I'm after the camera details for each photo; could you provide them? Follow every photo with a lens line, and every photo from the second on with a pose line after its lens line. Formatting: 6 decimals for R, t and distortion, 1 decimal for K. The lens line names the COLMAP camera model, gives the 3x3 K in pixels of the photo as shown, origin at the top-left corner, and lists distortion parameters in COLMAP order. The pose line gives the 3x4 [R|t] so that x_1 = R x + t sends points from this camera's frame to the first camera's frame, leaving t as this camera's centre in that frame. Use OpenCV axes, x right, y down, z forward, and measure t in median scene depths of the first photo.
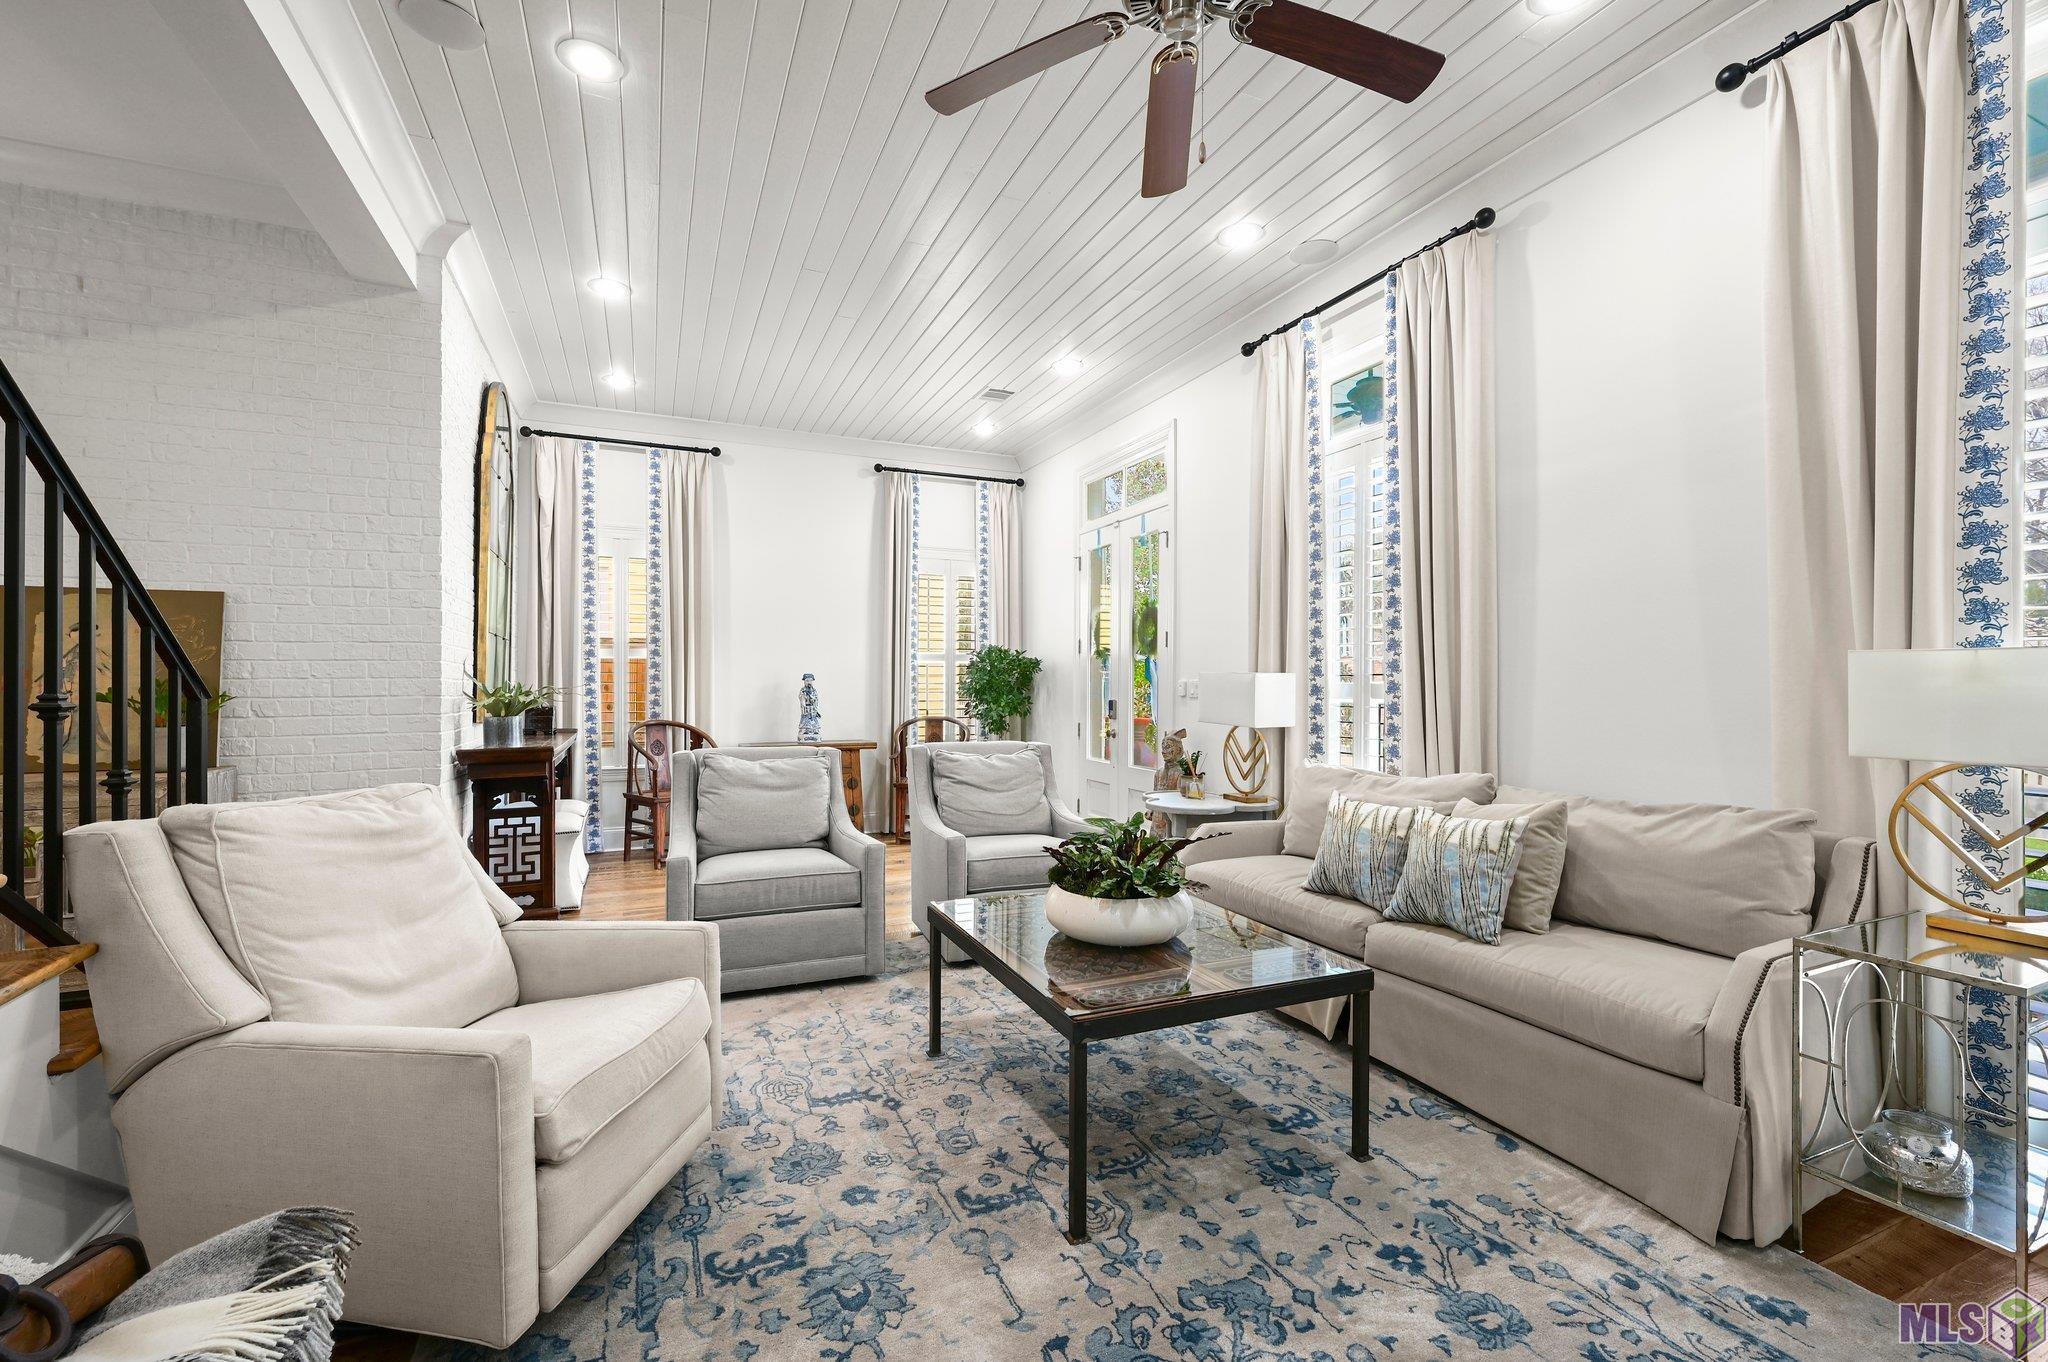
lens RADIAL K [[852.4, 0, 1023.1], [0, 852.4, 681.0], [0, 0, 1]] dist [-0.001586, -0.000074]
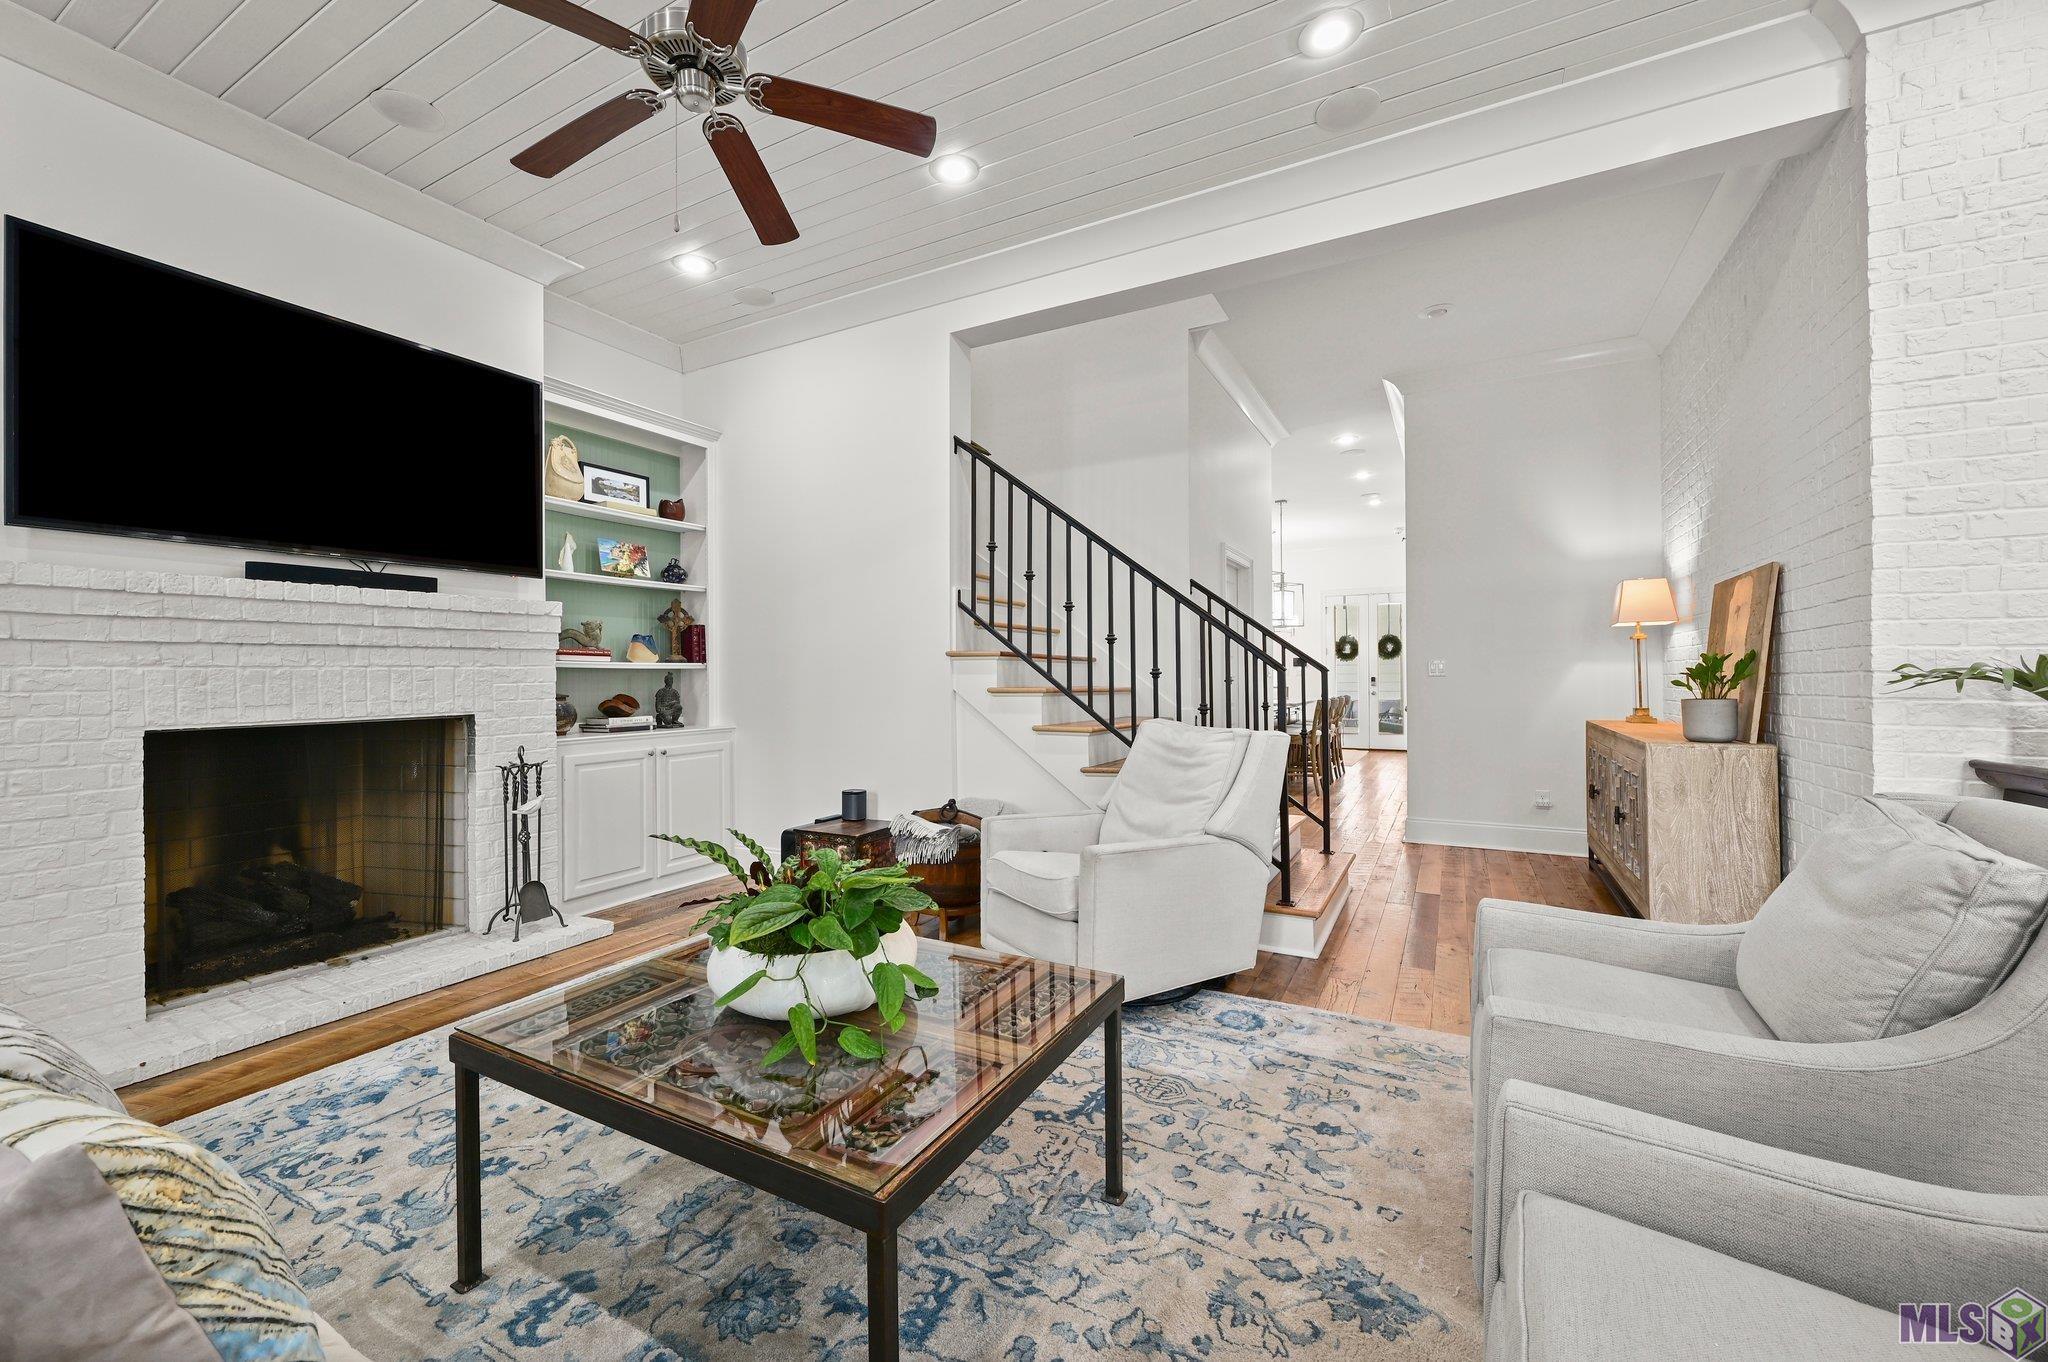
lens RADIAL K [[807.1, 0, 1022.8], [0, 807.1, 673.5], [0, 0, 1]] dist [0.000047, -0.000024]
pose [[-0.789828, -0.002834, -0.613322, 0.320691], [0.001141, 0.999981, -0.006091, 0.025561], [0.613327, -0.005510, -0.789810, 1.353057]]
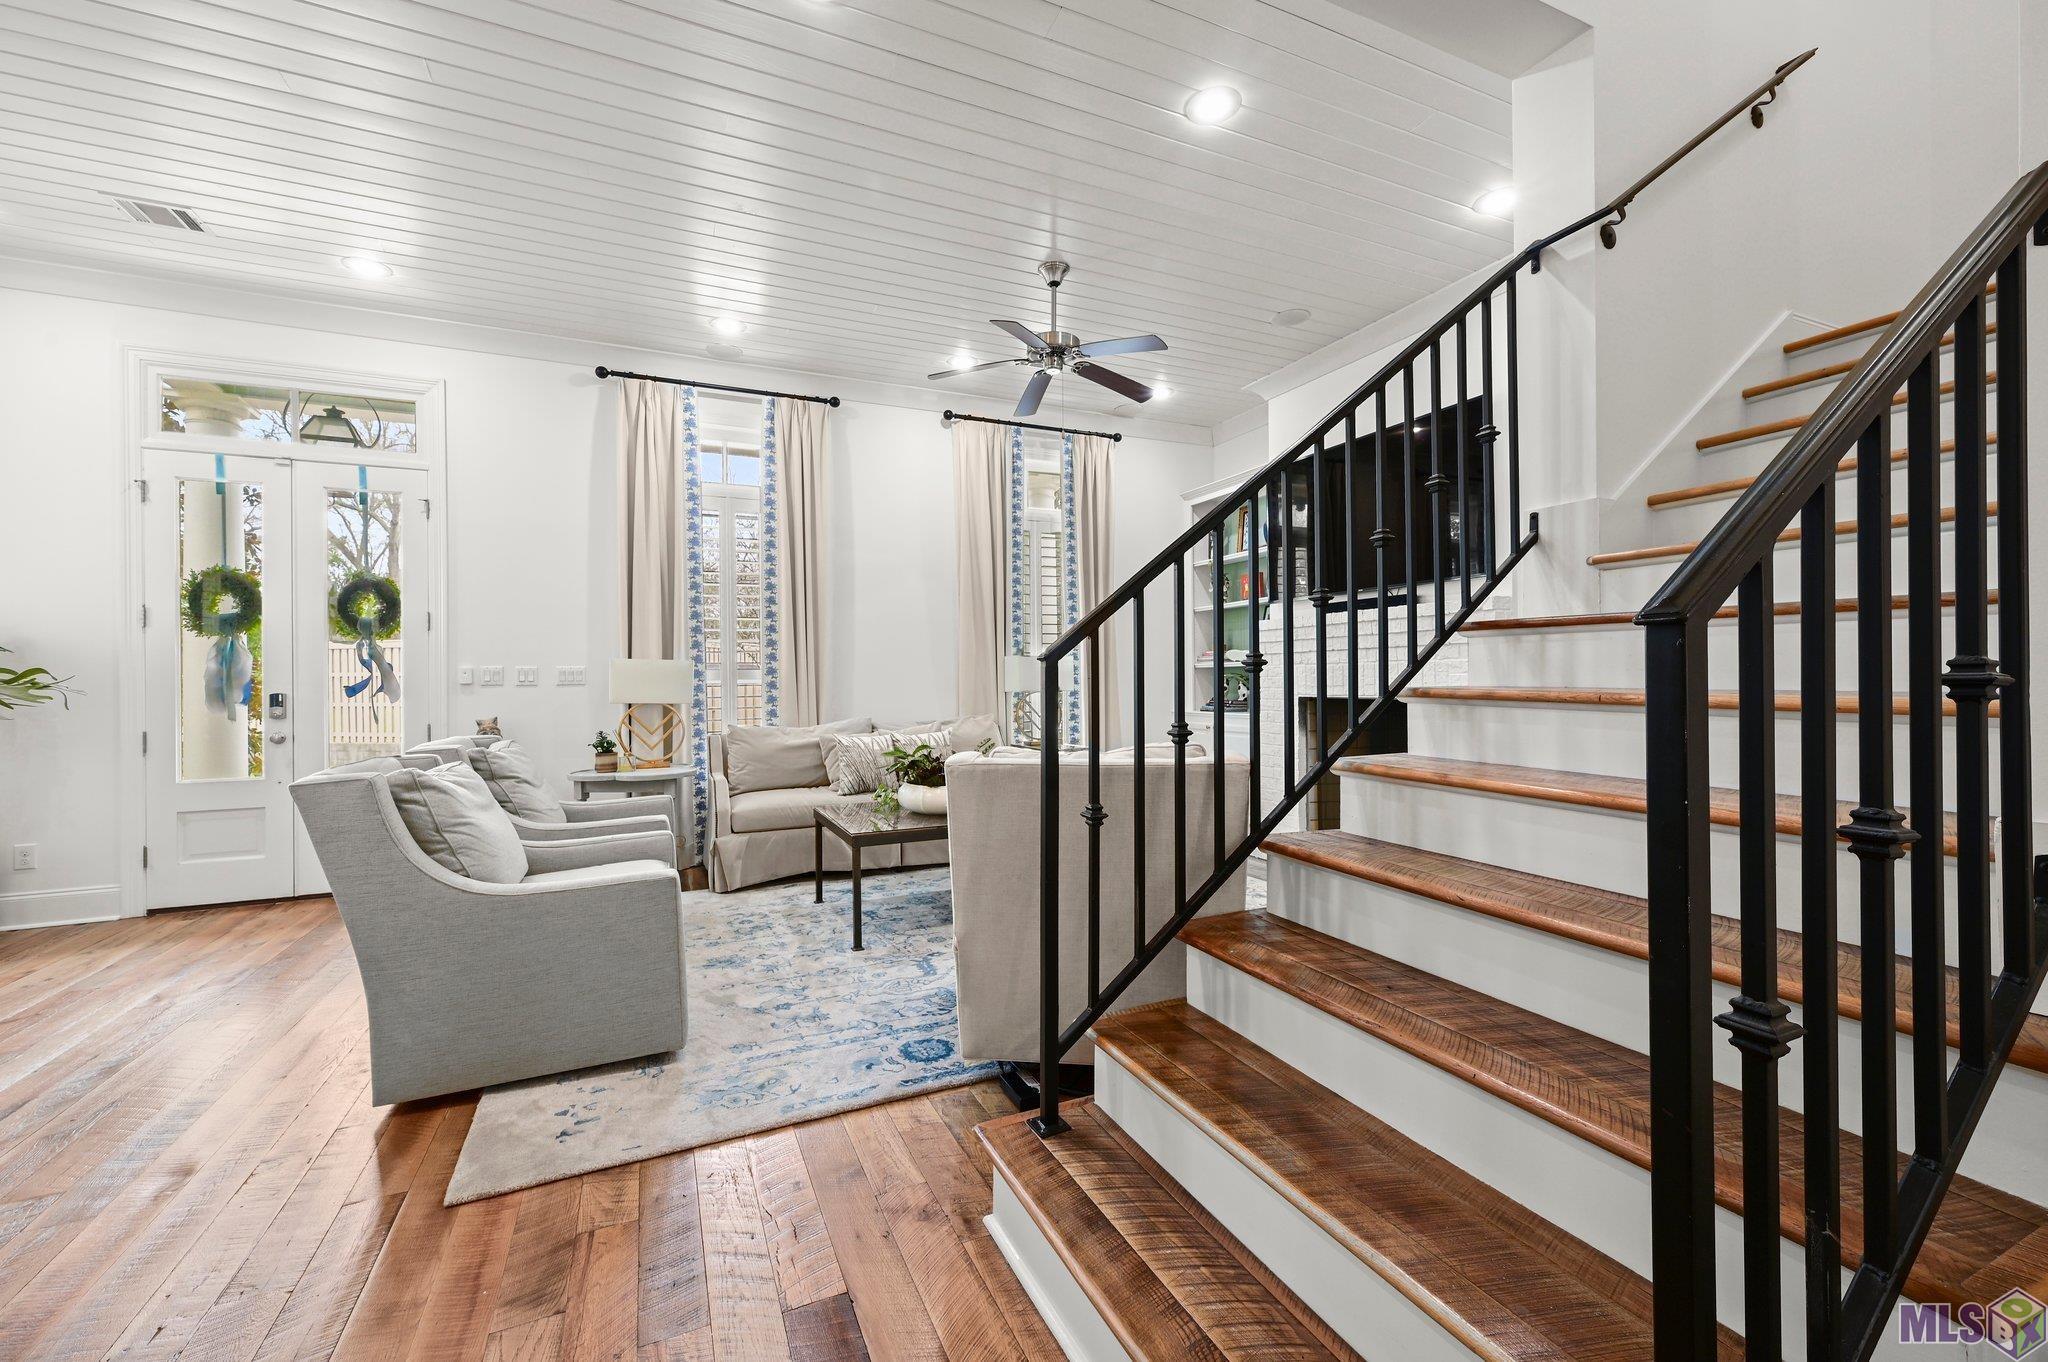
lens RADIAL K [[807.1, 0, 1023.6], [0, 807.1, 680.3], [0, 0, 1]] dist [0.000047, -0.000024]
pose [[-0.020998, -0.007914, 0.999748, -1.235164], [0.005993, 0.999950, 0.008042, 0.018184], [-0.999762, 0.006160, -0.020950, 0.713005]]
